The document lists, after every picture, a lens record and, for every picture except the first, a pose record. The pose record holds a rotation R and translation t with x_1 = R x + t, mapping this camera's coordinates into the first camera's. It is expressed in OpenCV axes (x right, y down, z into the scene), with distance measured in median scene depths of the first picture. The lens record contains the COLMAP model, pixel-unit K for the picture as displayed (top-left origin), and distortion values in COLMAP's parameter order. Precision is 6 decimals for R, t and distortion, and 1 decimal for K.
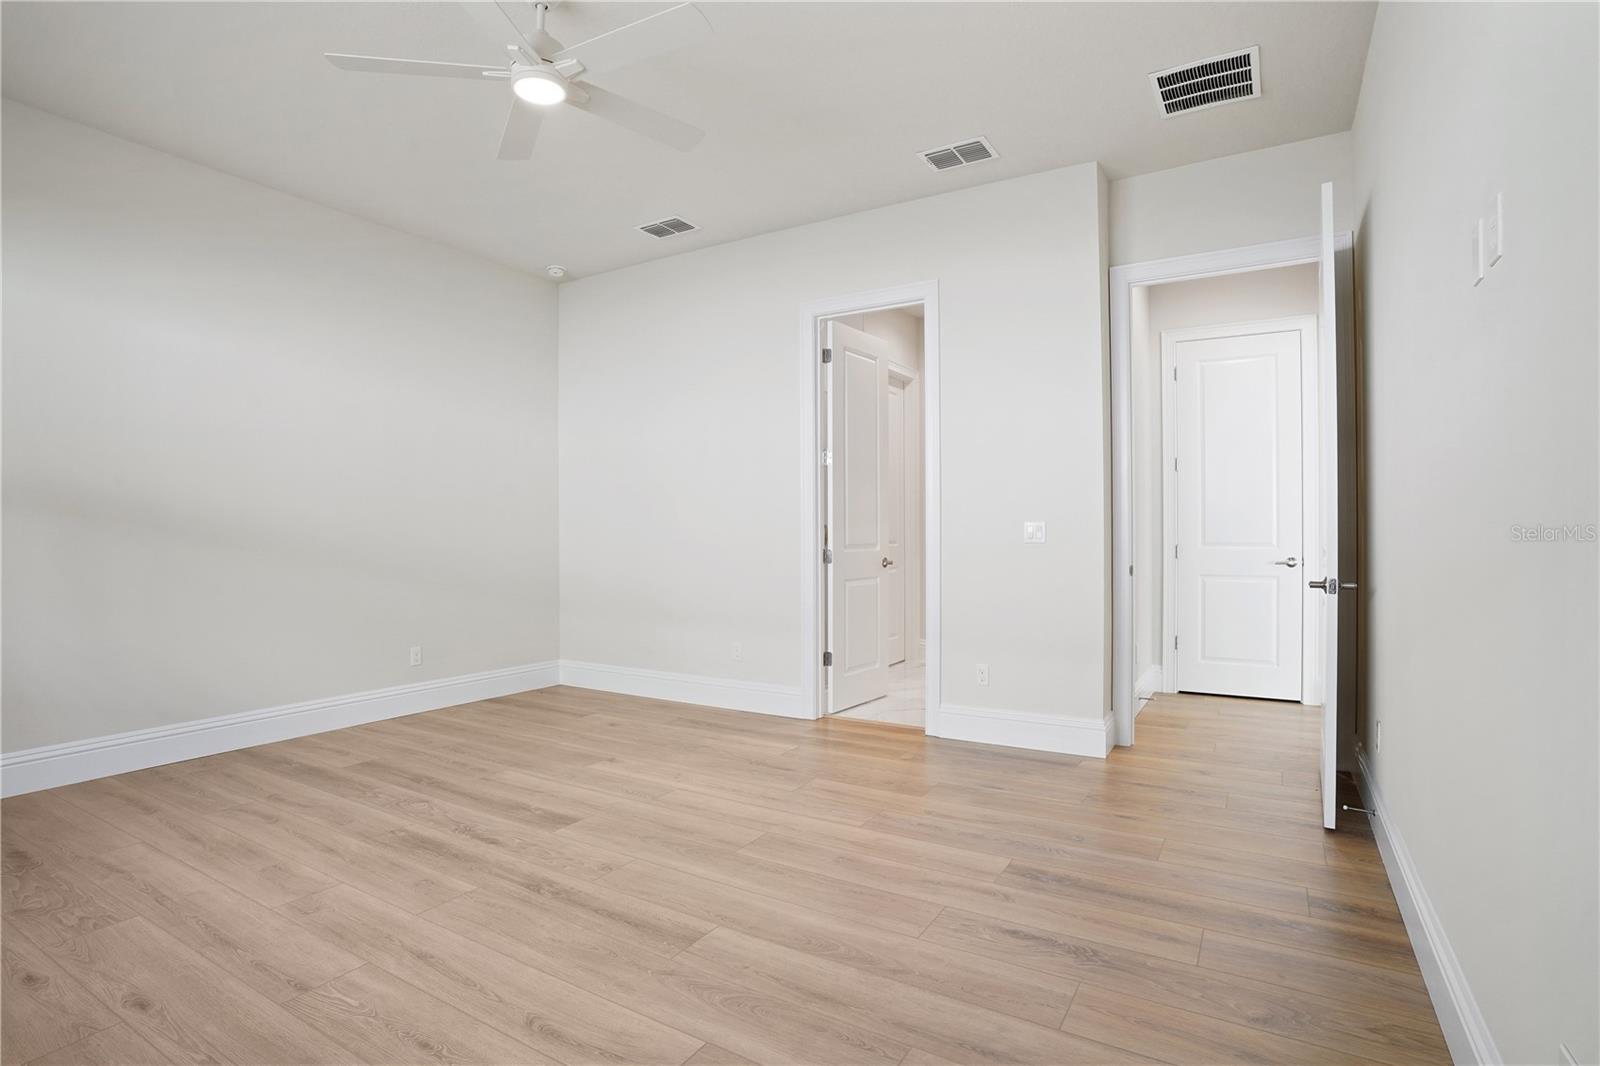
lens RADIAL K [[791.7, 0, 800.8], [0, 791.7, 528.0], [0, 0, 1]] dist [-0.081981, 0.039068]
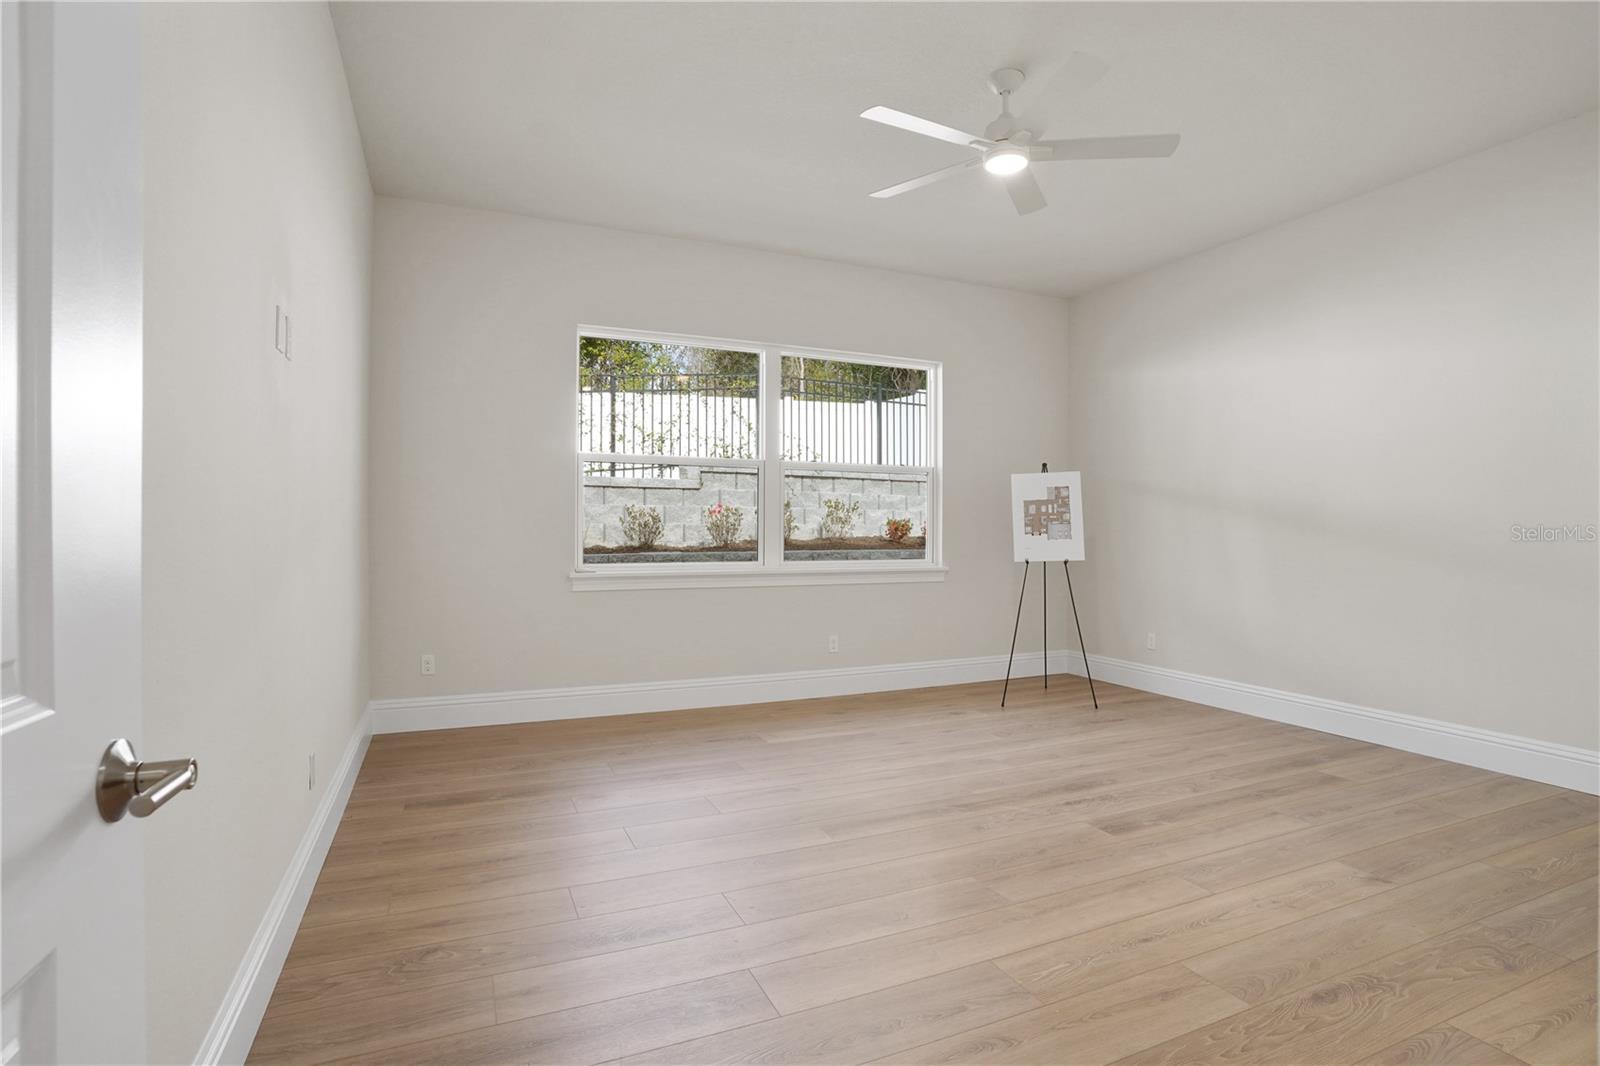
lens RADIAL K [[791.7, 0, 800.8], [0, 791.7, 528.0], [0, 0, 1]] dist [-0.081981, 0.039068]
pose [[-0.572566, -0.004640, -0.819845, 0.677996], [0.001198, 0.999978, -0.006496, 0.003897], [0.819858, -0.004701, -0.572548, 1.163203]]
